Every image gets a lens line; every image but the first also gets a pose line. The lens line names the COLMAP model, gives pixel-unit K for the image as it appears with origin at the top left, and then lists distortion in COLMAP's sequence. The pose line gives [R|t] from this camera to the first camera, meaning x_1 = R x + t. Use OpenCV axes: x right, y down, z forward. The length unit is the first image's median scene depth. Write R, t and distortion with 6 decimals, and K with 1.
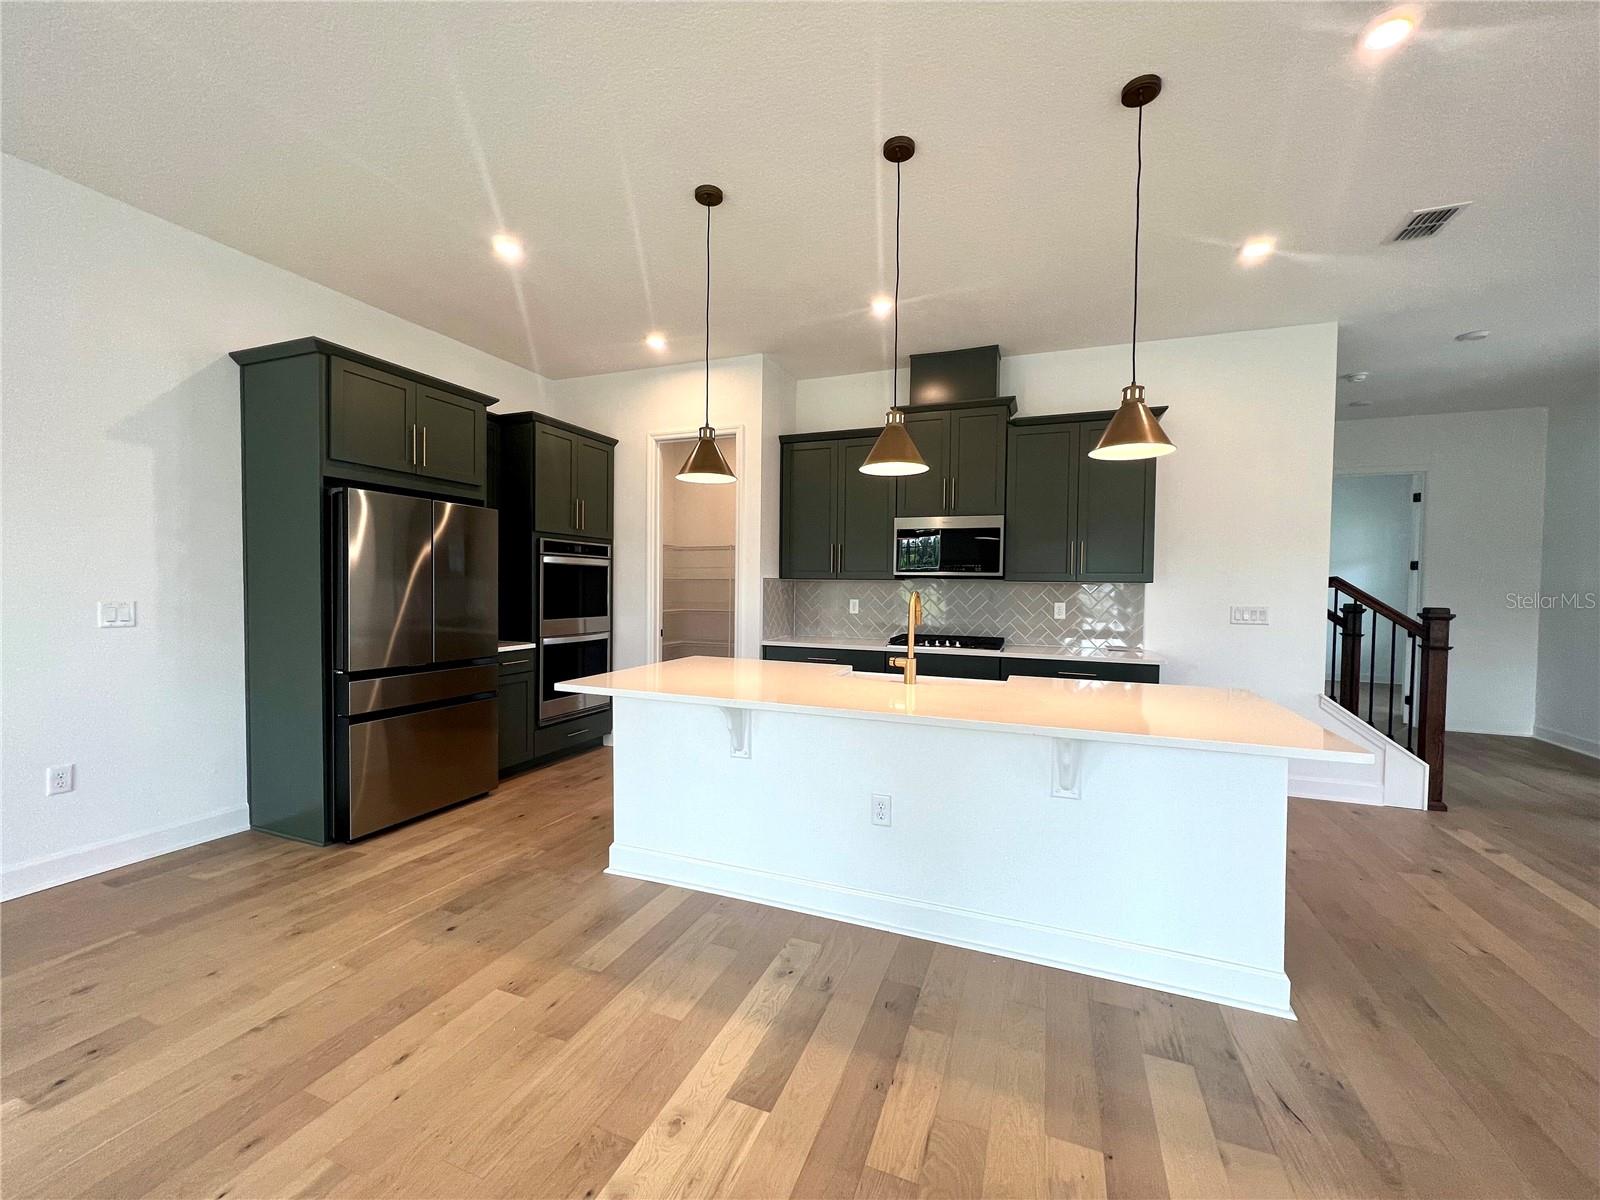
lens RADIAL K [[635.4, 0, 800.0], [0, 635.4, 600.0], [0, 0, 1]] dist [0.001236, 0.000253]
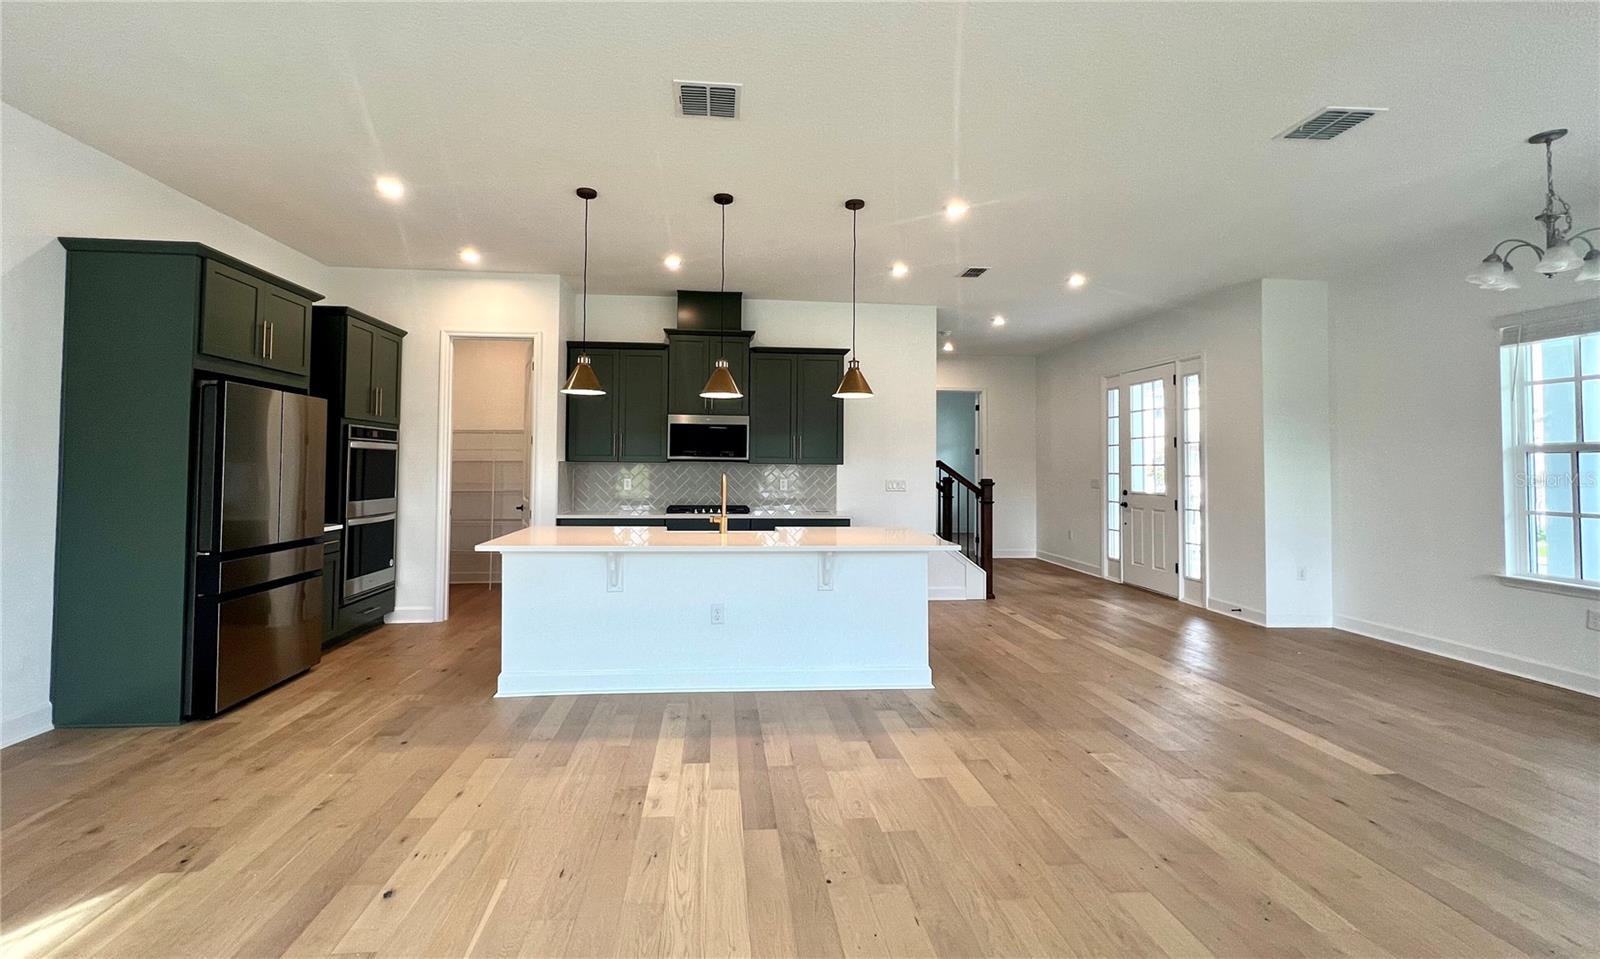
lens RADIAL K [[651.4, 0, 765.4], [0, 651.4, 442.8], [0, 0, 1]] dist [0.011040, -0.000189]
pose [[0.901147, 0.010930, 0.433377, -0.289514], [0.012363, 0.998628, -0.050894, -0.002859], [-0.433338, 0.051220, 0.899775, -0.317647]]
